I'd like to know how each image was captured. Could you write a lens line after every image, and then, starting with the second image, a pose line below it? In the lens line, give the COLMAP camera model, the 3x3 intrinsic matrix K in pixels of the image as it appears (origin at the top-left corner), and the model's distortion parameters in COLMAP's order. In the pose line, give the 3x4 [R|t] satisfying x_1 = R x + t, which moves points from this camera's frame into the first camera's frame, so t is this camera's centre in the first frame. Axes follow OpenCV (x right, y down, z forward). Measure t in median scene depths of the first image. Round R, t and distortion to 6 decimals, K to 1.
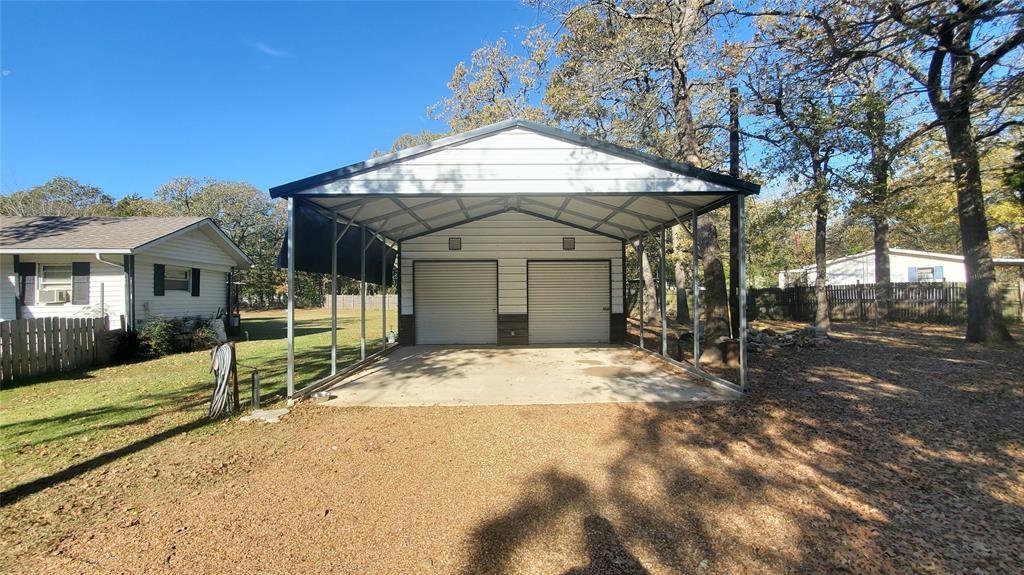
lens RADIAL K [[402.9, 0, 524.7], [0, 402.9, 288.8], [0, 0, 1]] dist [-0.001409, -0.001310]
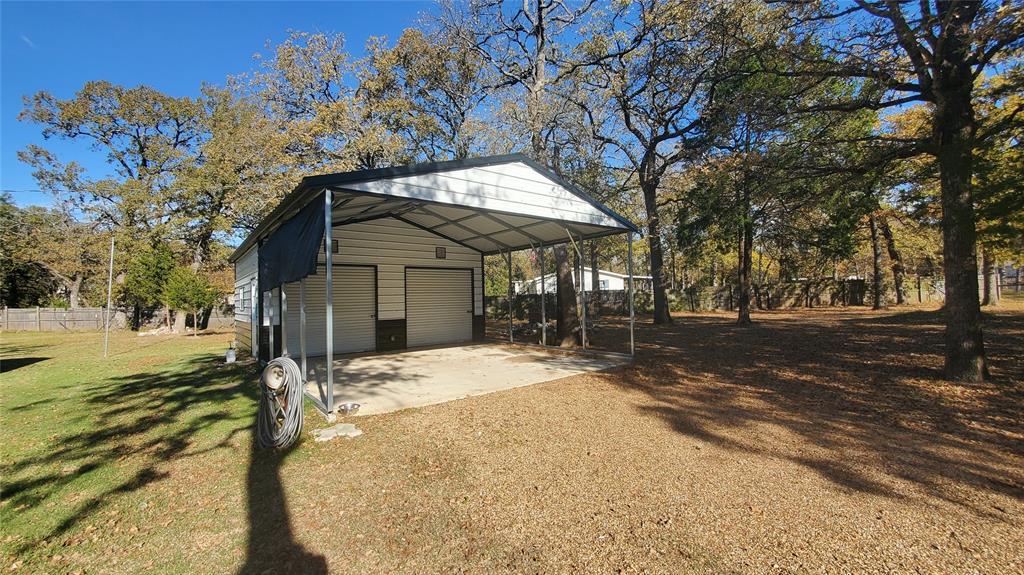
lens RADIAL K [[402.9, 0, 505.3], [0, 402.9, 289.9], [0, 0, 1]] dist [-0.001409, -0.001310]
pose [[0.797266, 0.003054, 0.603621, -0.469571], [0.008065, 0.999844, -0.015710, 0.008329], [-0.603575, 0.017393, 0.797117, 0.028210]]
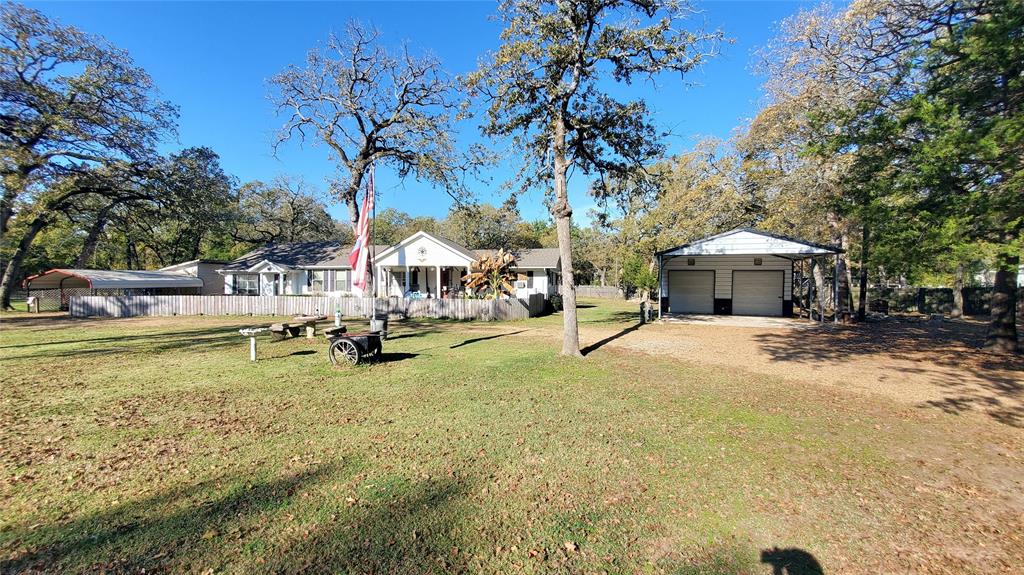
lens RADIAL K [[402.9, 0, 511.1], [0, 402.9, 286.2], [0, 0, 1]] dist [-0.001409, -0.001310]
pose [[0.924799, 0.024525, -0.379665, -0.272950], [-0.017971, 0.999622, 0.020796, -0.022510], [0.380031, -0.012409, 0.924890, -1.340082]]
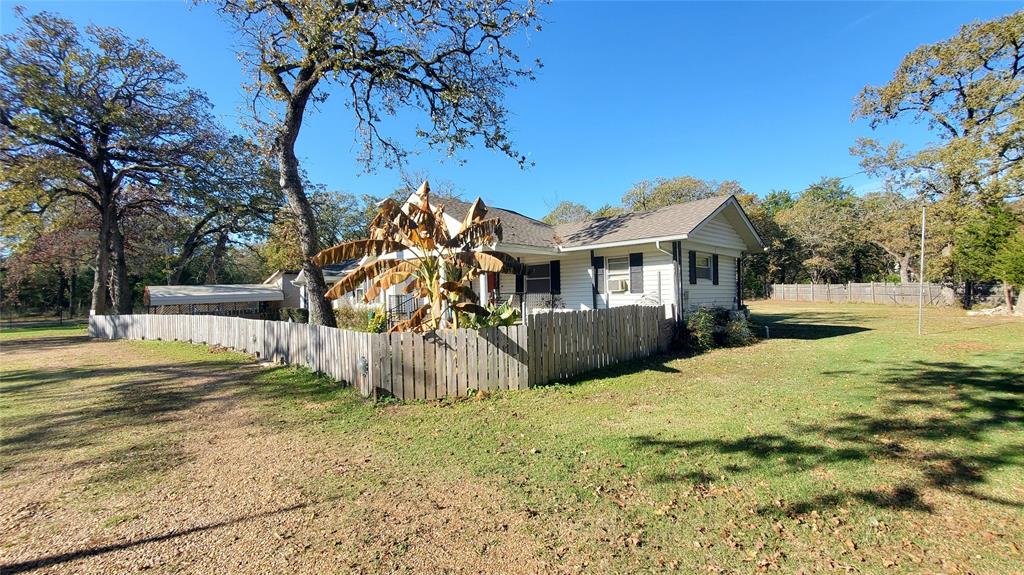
lens RADIAL K [[402.9, 0, 509.8], [0, 402.9, 280.9], [0, 0, 1]] dist [-0.001409, -0.001310]
pose [[0.574183, -0.016881, -0.818553, -0.430008], [0.021682, 0.999750, -0.005409, 0.005189], [0.818440, -0.014642, 0.574406, 0.117154]]
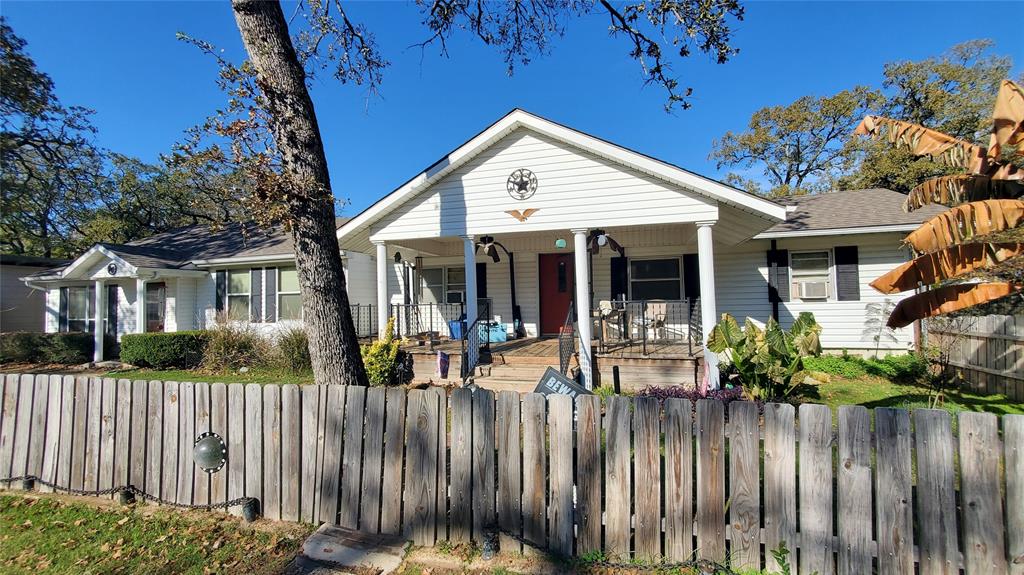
lens RADIAL K [[402.9, 0, 510.3], [0, 402.9, 283.6], [0, 0, 1]] dist [-0.001409, -0.001310]
pose [[0.901681, -0.019892, -0.431944, -1.367140], [0.009457, 0.999610, -0.026293, 0.021144], [0.432298, 0.019623, 0.901517, 0.003905]]
